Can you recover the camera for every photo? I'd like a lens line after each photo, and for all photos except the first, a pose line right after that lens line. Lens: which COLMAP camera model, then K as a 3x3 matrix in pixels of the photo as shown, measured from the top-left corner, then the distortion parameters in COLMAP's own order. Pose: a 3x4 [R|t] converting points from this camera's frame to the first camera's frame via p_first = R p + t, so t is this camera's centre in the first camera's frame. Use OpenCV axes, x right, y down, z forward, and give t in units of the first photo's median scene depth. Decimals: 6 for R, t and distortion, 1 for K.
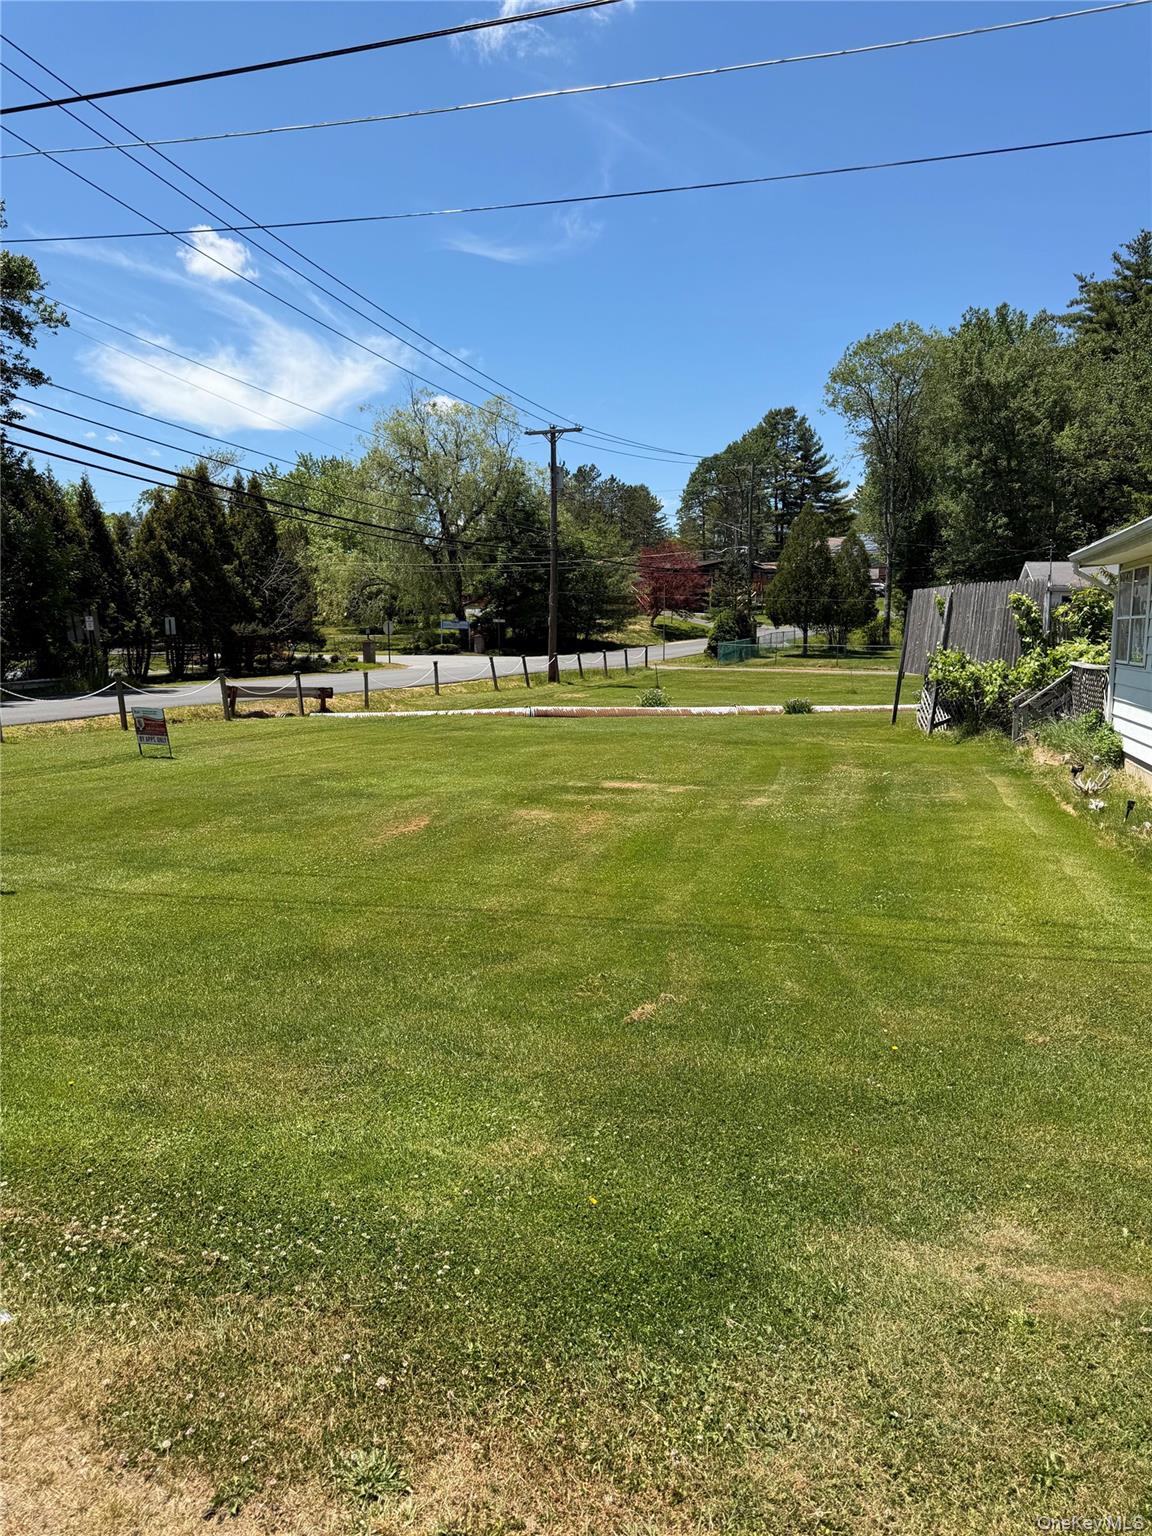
lens RADIAL K [[1090.1, 0, 565.8], [0, 1090.1, 762.9], [0, 0, 1]] dist [0.093283, -0.148571]
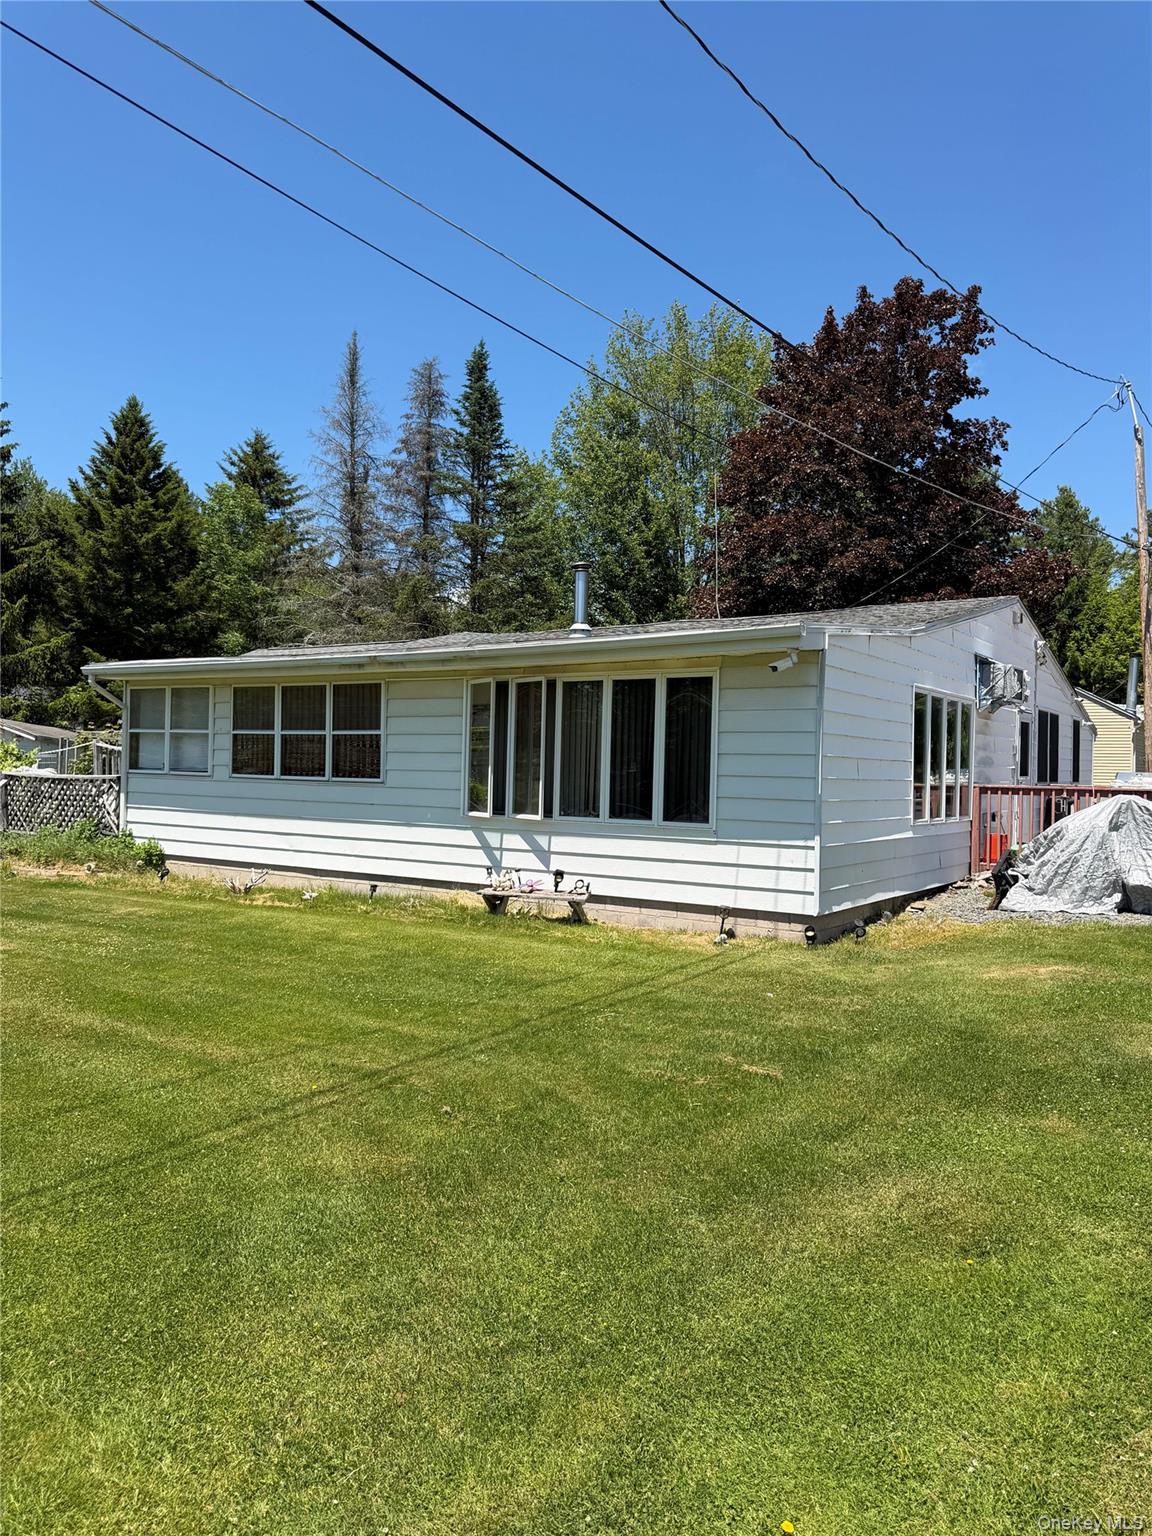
lens RADIAL K [[1072.3, 0, 580.1], [0, 1072.3, 771.4], [0, 0, 1]] dist [0.137777, -0.269186]
pose [[0.297440, -0.003505, 0.954734, -0.205934], [0.088738, 0.995766, -0.023990, -0.015632], [-0.950608, 0.091857, 0.296492, 0.154208]]
